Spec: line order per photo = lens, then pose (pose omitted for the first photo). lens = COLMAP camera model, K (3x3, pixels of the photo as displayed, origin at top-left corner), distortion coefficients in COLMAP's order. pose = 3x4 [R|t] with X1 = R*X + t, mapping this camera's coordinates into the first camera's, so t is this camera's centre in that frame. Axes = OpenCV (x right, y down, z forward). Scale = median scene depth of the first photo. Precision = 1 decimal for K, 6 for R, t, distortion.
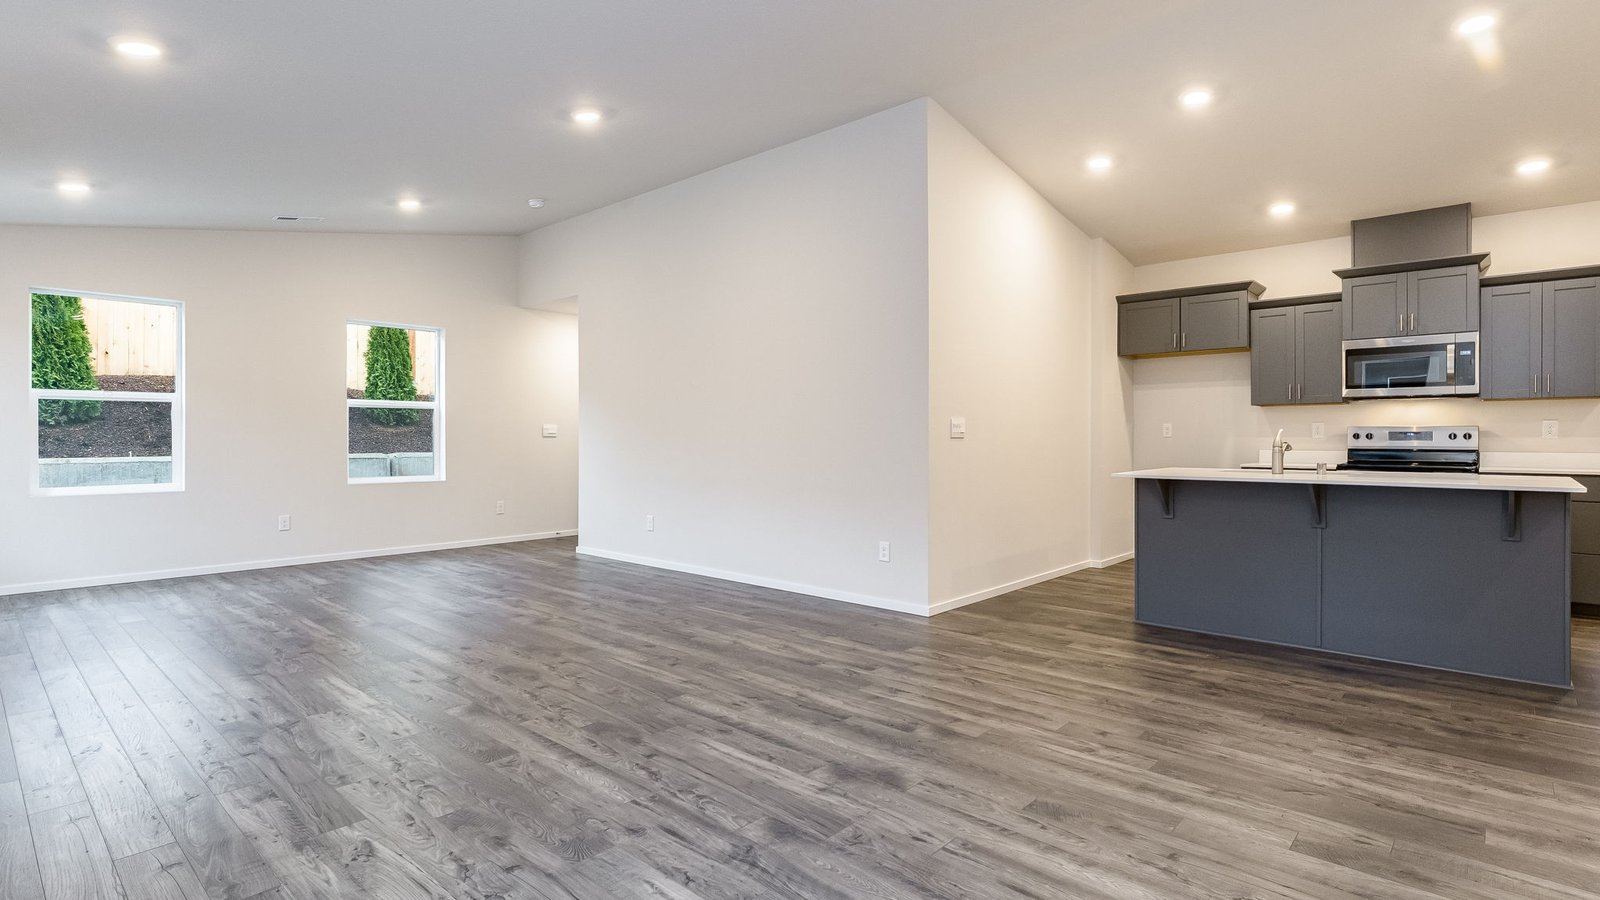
lens RADIAL K [[788.1, 0, 781.1], [0, 788.1, 435.1], [0, 0, 1]] dist [-0.013433, 0.000561]
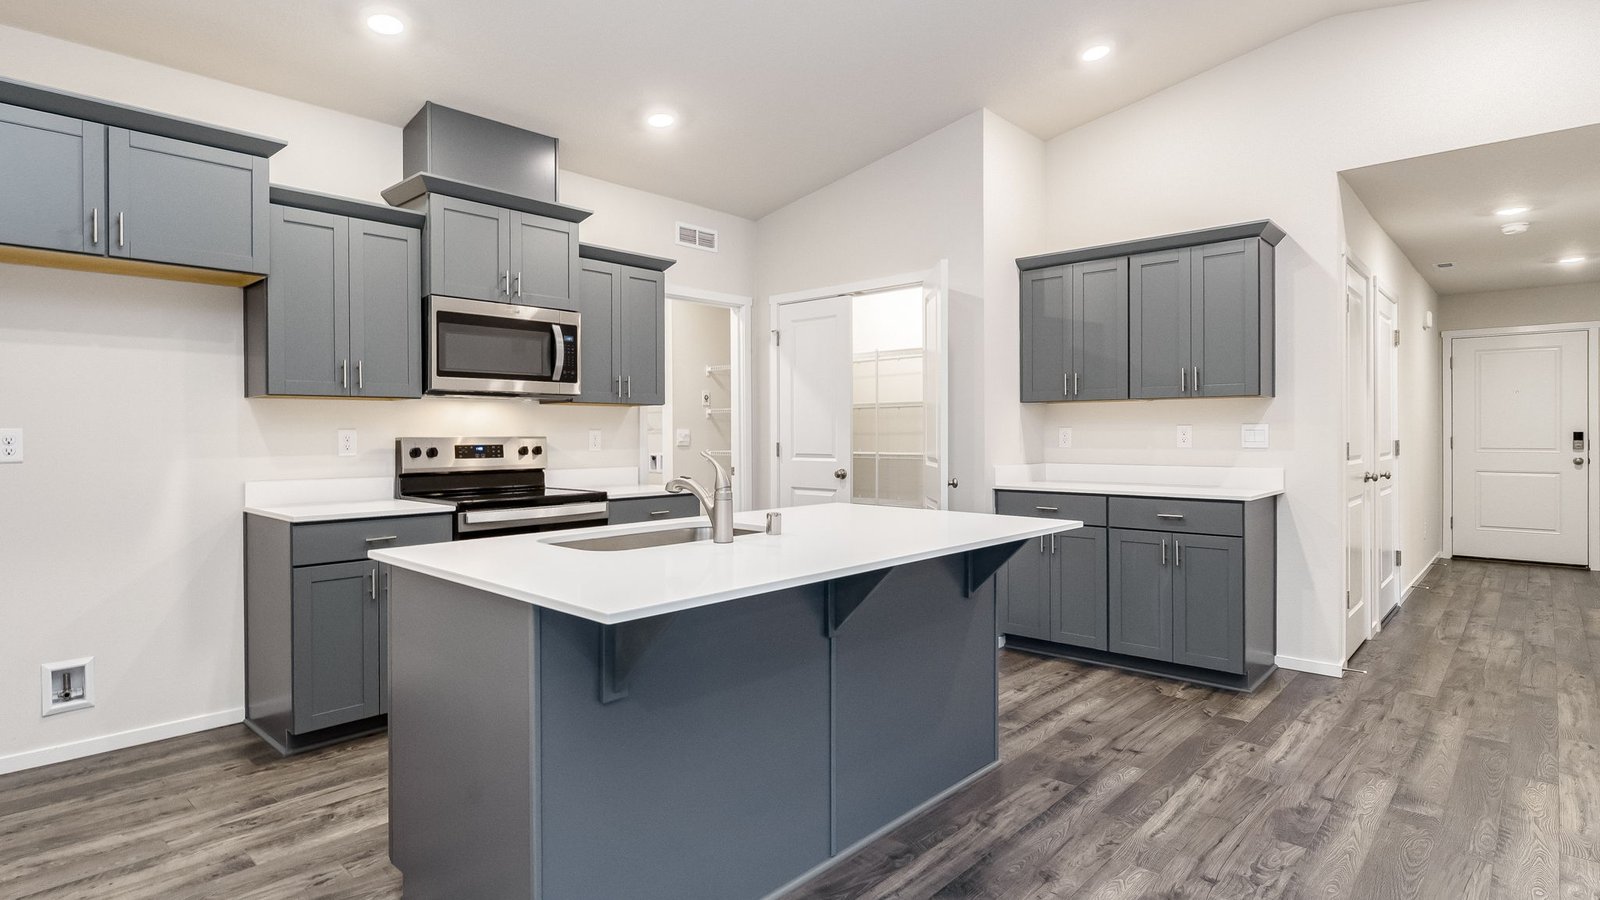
lens RADIAL K [[828.0, 0, 790.5], [0, 828.0, 433.7], [0, 0, 1]] dist [-0.013646, 0.005509]
pose [[0.003461, -0.001297, 0.999993, 0.081204], [-0.001021, 0.999999, 0.001300, -0.015151], [-0.999993, -0.001026, 0.003460, 0.712468]]
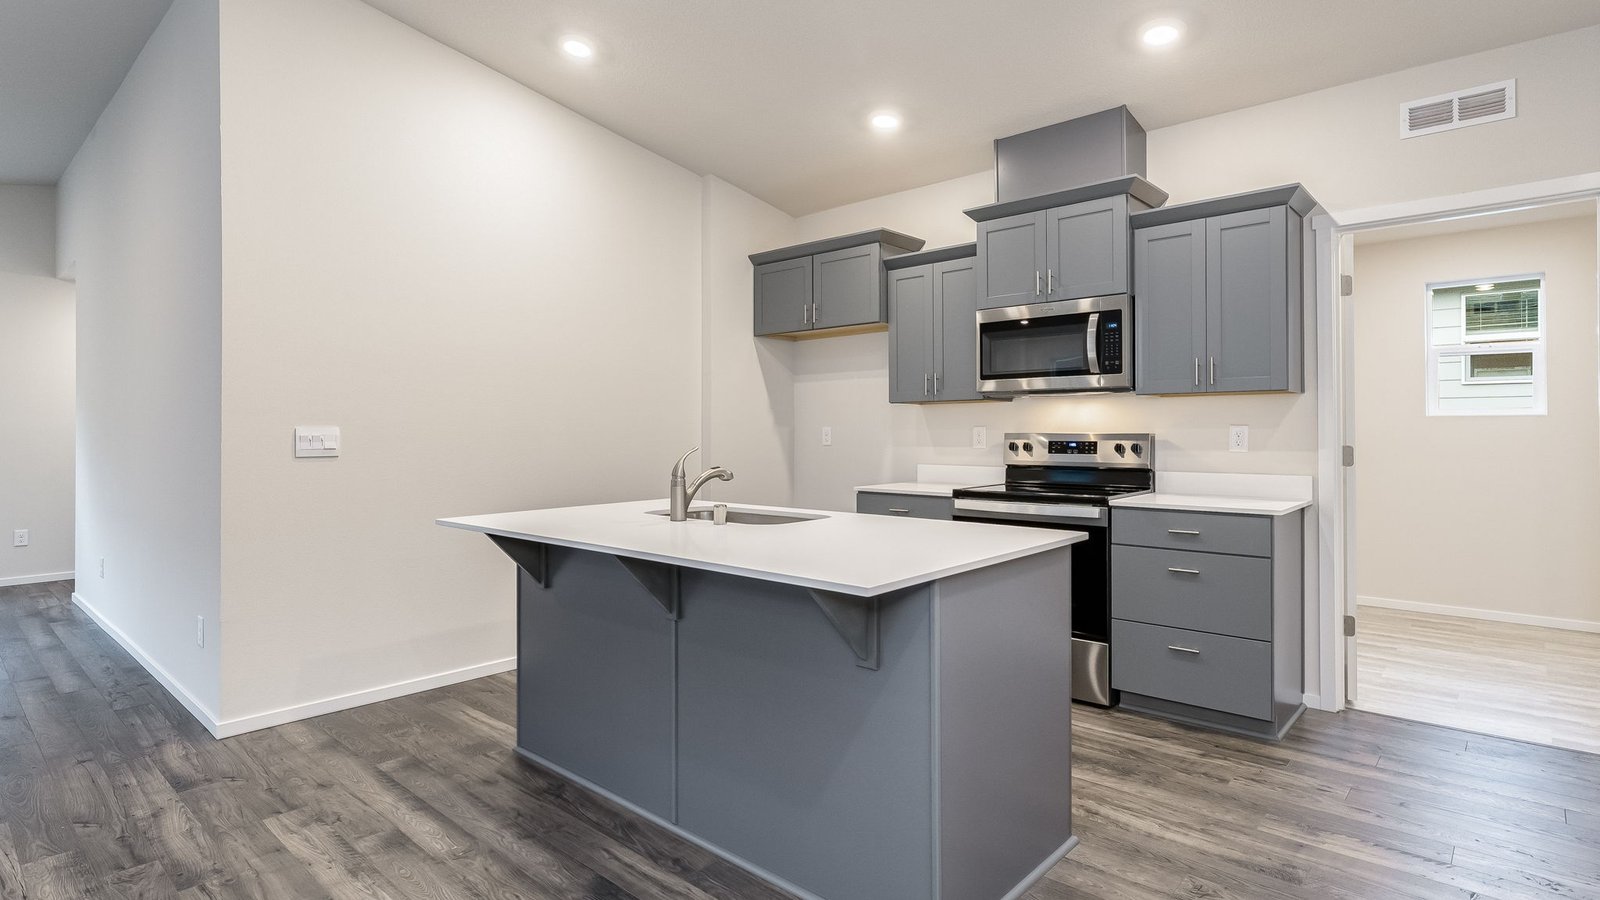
lens RADIAL K [[812.0, 0, 798.3], [0, 812.0, 442.9], [0, 0, 1]] dist [0.002020, 0.000484]
pose [[0.999718, -0.004423, 0.023352, 0.533331], [0.004007, 0.999833, 0.017842, -0.016480], [-0.023427, -0.017744, 0.999568, 0.273802]]
